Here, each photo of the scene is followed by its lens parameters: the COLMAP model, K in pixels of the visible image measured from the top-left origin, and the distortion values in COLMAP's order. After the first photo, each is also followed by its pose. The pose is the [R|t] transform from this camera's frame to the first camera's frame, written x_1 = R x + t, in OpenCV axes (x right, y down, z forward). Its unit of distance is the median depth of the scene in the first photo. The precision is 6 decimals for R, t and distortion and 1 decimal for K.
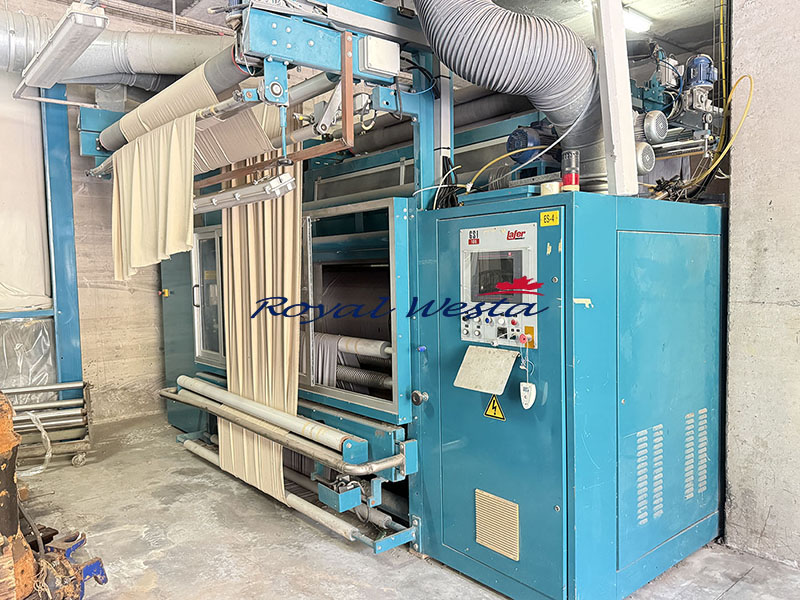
lens RADIAL K [[620.2, 0, 399.0], [0, 620.2, 297.8], [0, 0, 1]] dist [0.009559, -0.018964]
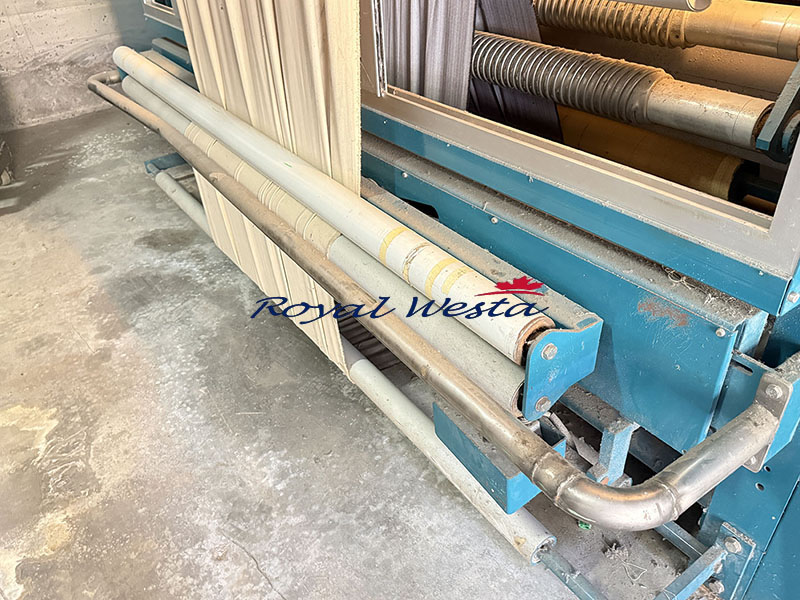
lens RADIAL K [[620.2, 0, 402.6], [0, 620.2, 295.8], [0, 0, 1]] dist [0.009559, -0.018964]
pose [[0.996385, 0.022765, -0.081848, -0.097250], [0.023242, 0.853628, 0.520365, 0.049843], [0.081714, -0.520386, 0.850012, 0.584351]]
